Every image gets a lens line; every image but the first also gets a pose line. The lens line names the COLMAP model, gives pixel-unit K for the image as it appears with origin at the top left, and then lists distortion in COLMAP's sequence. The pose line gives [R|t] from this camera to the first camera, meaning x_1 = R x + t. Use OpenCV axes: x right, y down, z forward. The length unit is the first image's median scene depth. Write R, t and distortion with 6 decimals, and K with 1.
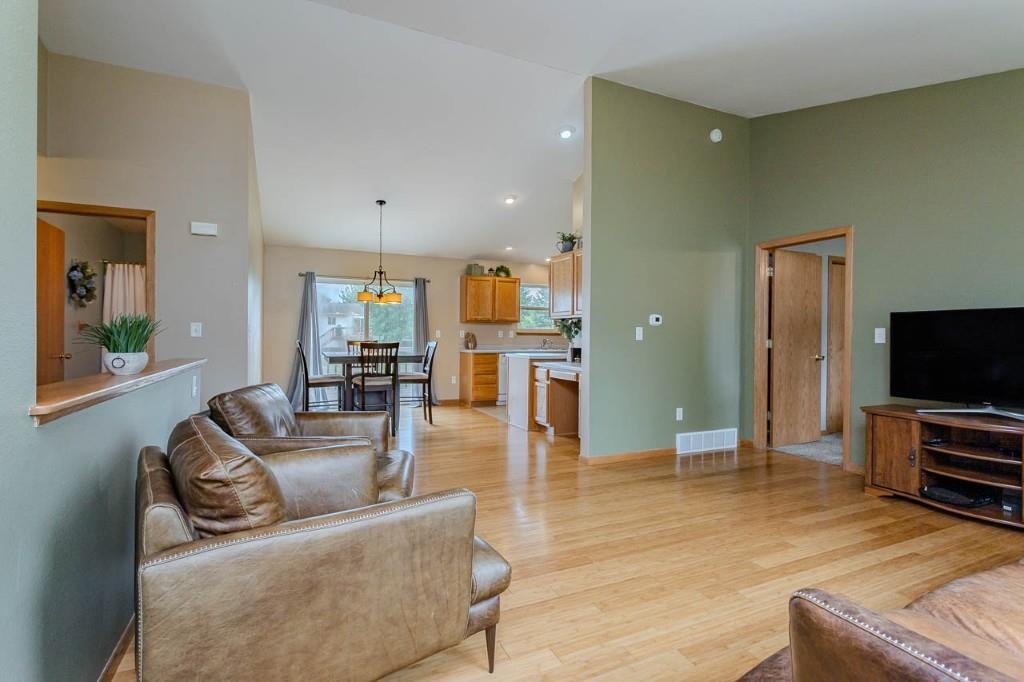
lens RADIAL K [[488.7, 0, 508.5], [0, 488.7, 339.4], [0, 0, 1]] dist [0.000743, 0.000550]
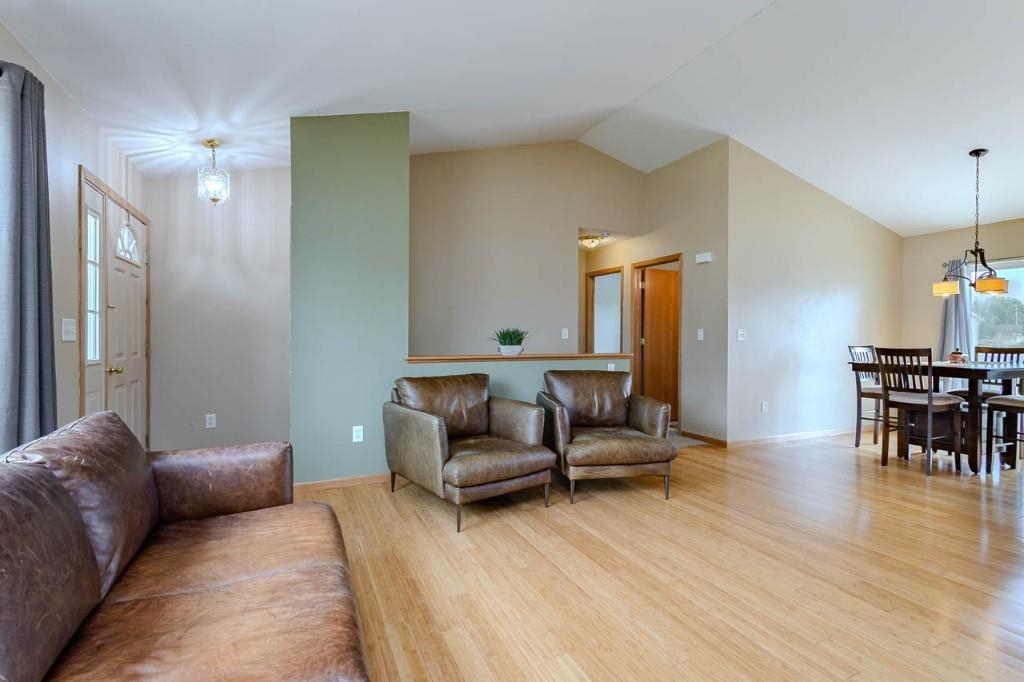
lens RADIAL K [[488.7, 0, 508.5], [0, 488.7, 339.4], [0, 0, 1]] dist [0.000743, 0.000550]
pose [[-0.027067, -0.002594, -0.999630, 0.716325], [-0.010943, 0.999937, -0.002298, 0.001587], [0.999574, 0.010876, -0.027093, 0.516003]]
